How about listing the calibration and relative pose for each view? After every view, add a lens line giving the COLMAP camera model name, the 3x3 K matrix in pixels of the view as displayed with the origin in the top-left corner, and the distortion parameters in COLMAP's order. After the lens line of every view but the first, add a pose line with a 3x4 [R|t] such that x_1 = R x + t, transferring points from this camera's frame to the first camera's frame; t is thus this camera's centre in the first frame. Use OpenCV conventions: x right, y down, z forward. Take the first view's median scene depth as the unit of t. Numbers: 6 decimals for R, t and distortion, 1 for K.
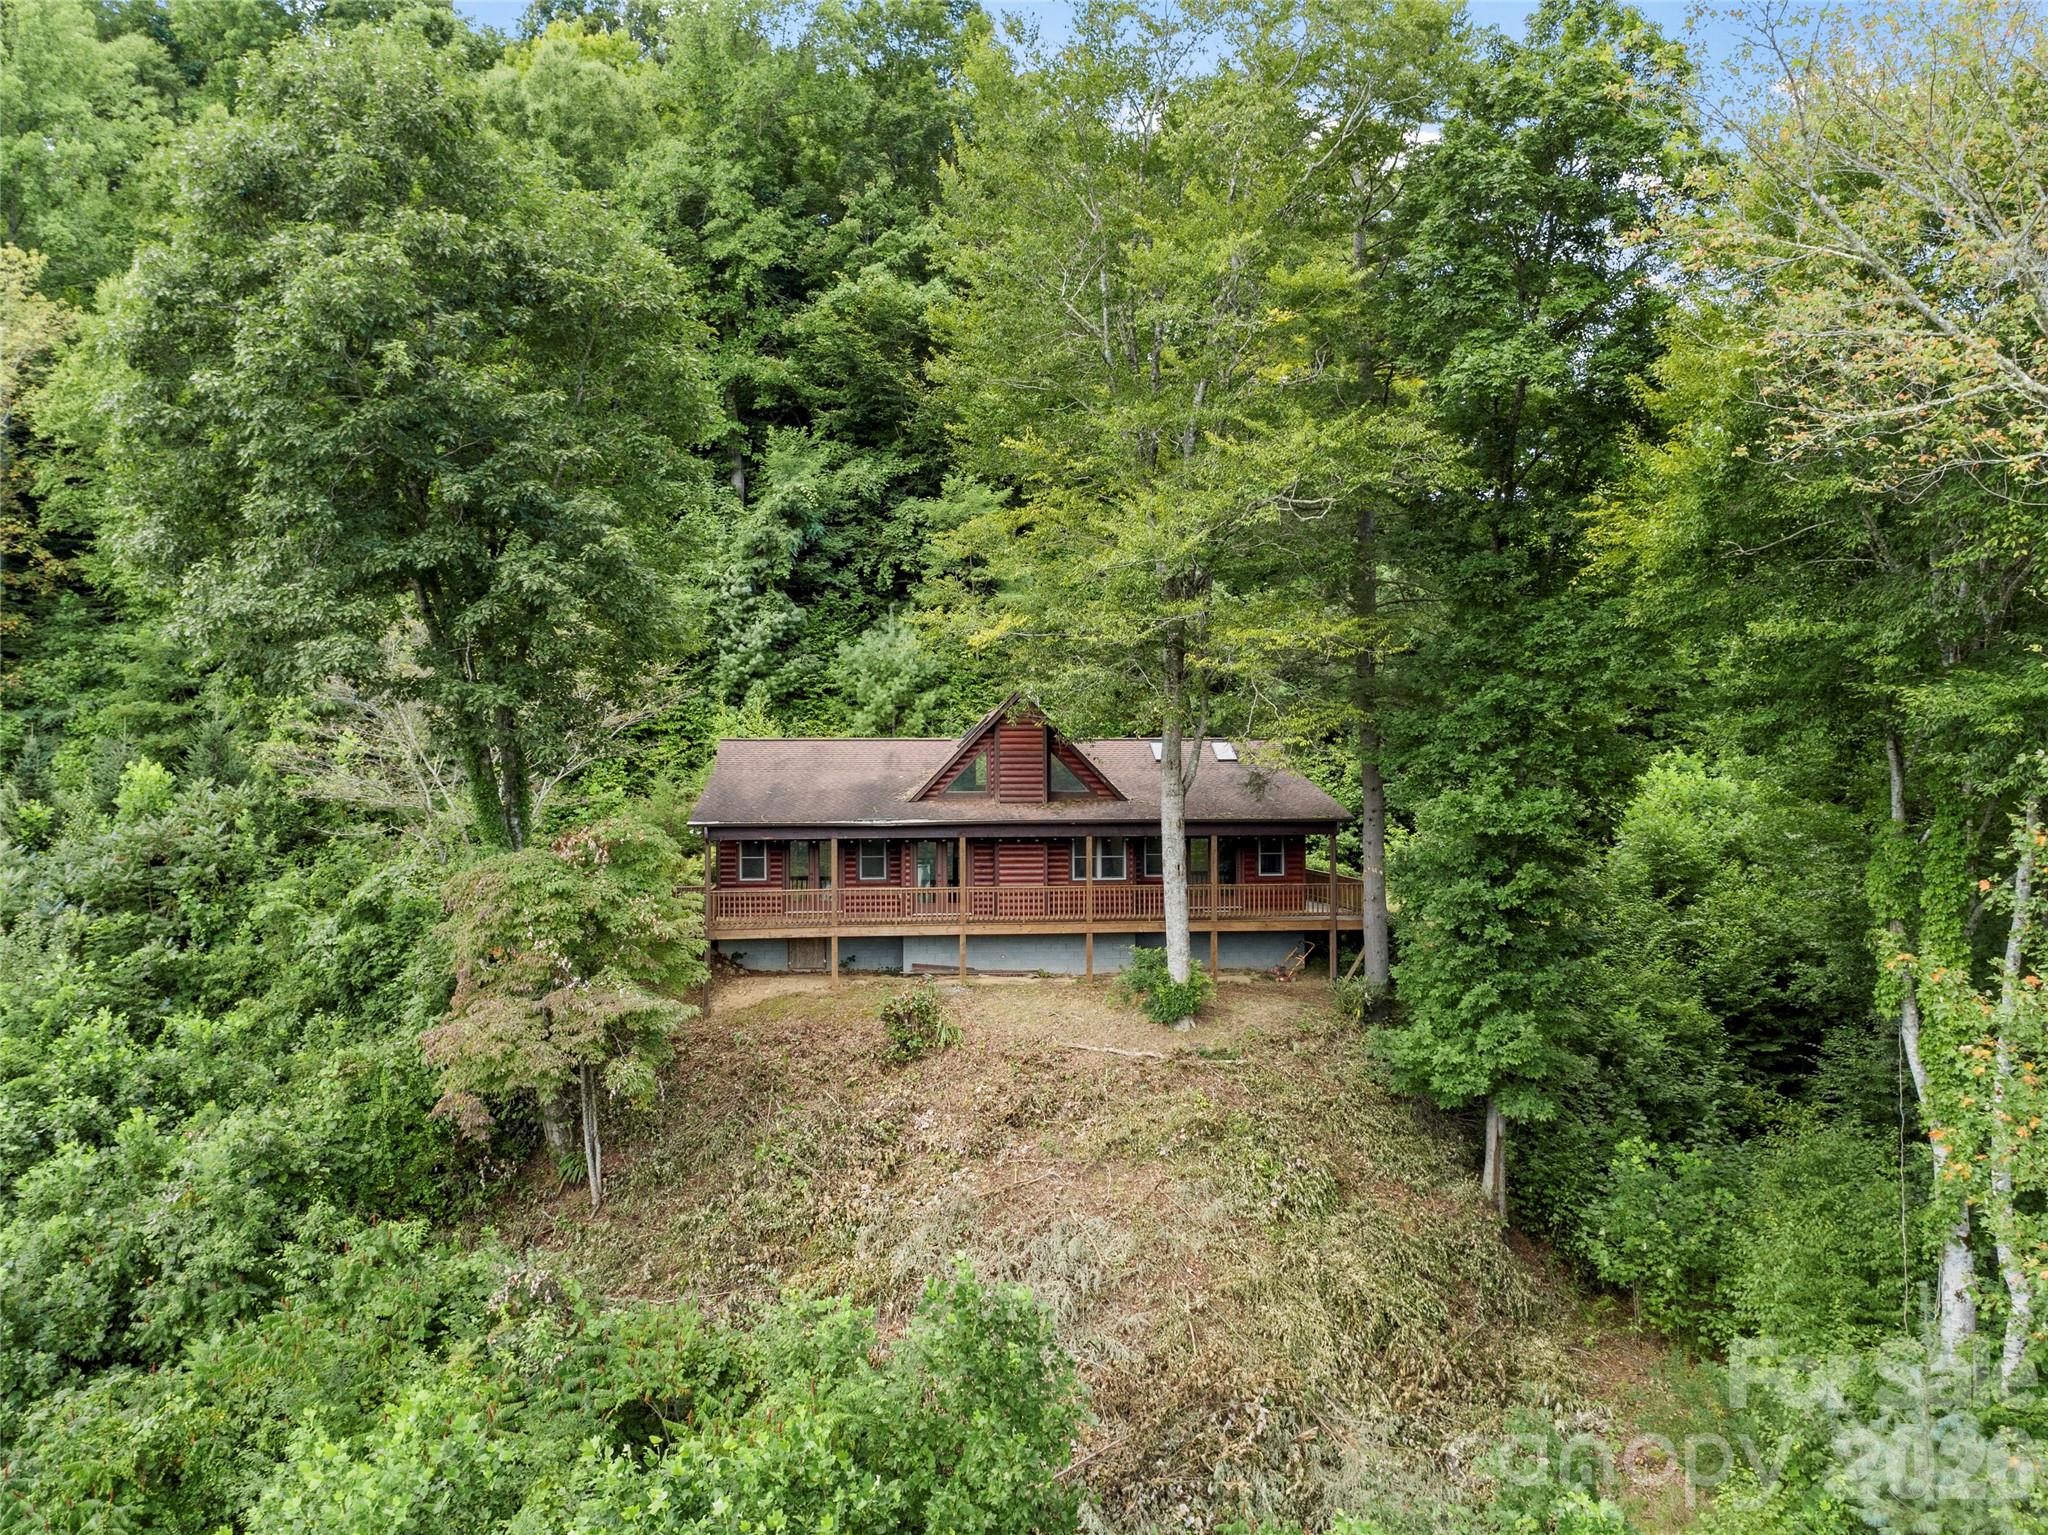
lens RADIAL K [[1444.2, 0, 1022.5], [0, 1444.2, 767.4], [0, 0, 1]] dist [-0.009386, -0.000831]
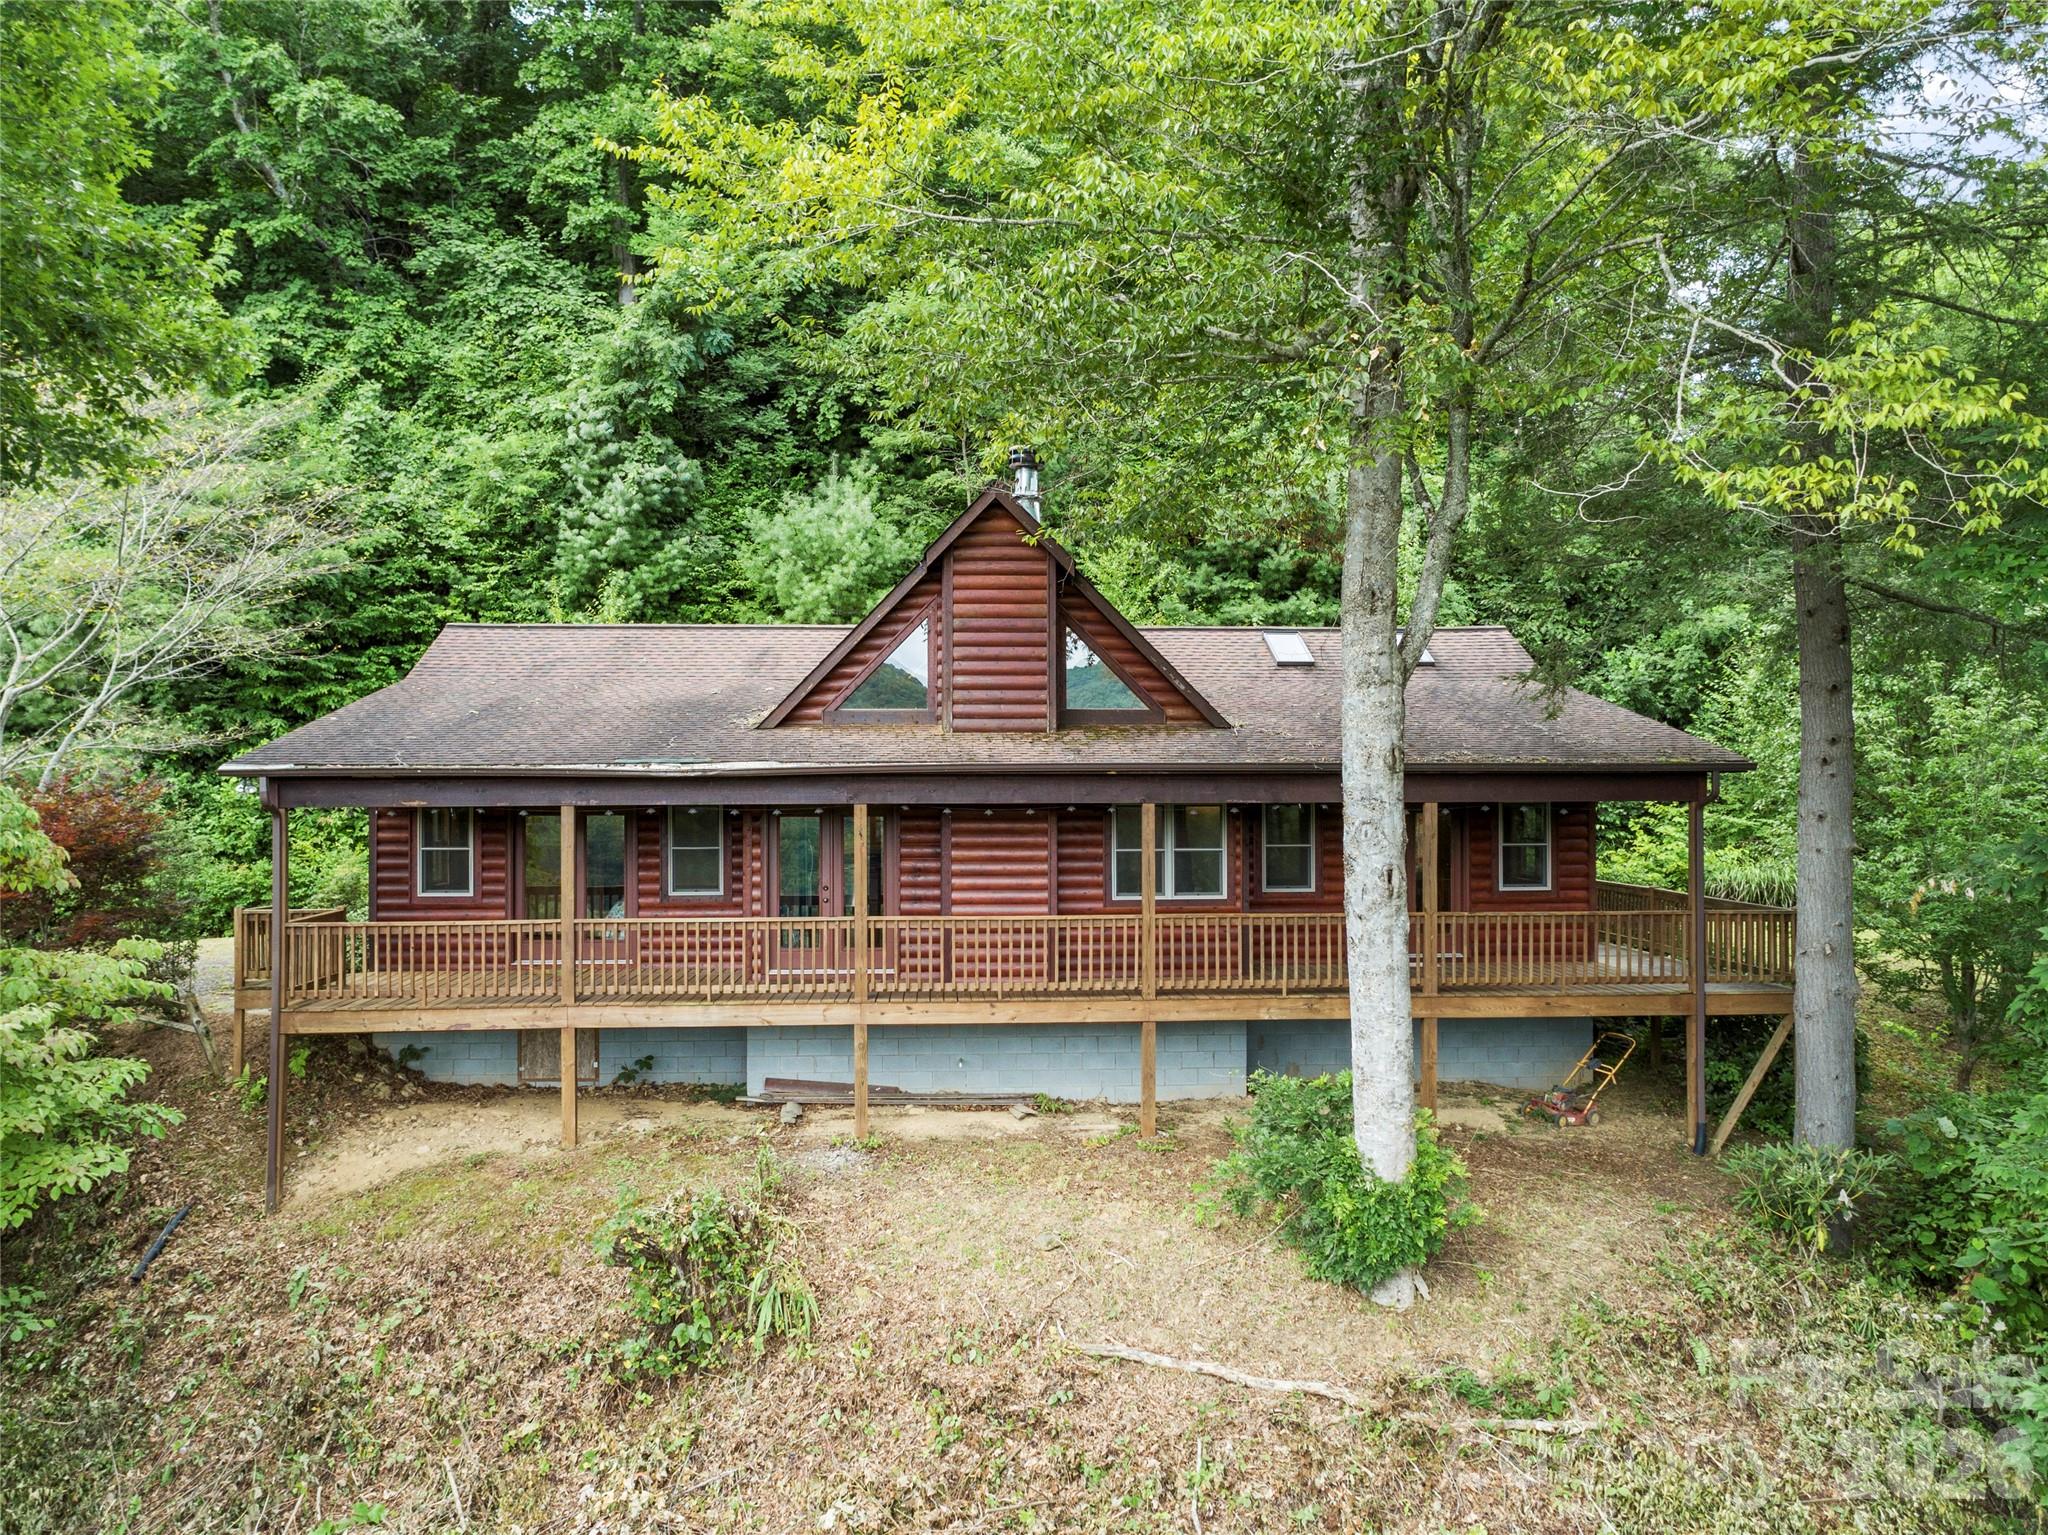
lens RADIAL K [[1444.2, 0, 1024.8], [0, 1444.2, 770.7], [0, 0, 1]] dist [-0.009386, -0.000831]
pose [[0.999430, 0.003182, -0.033597, 0.021767], [-0.003068, 0.999989, 0.003444, 0.034541], [0.033608, -0.003339, 0.999430, 0.527171]]
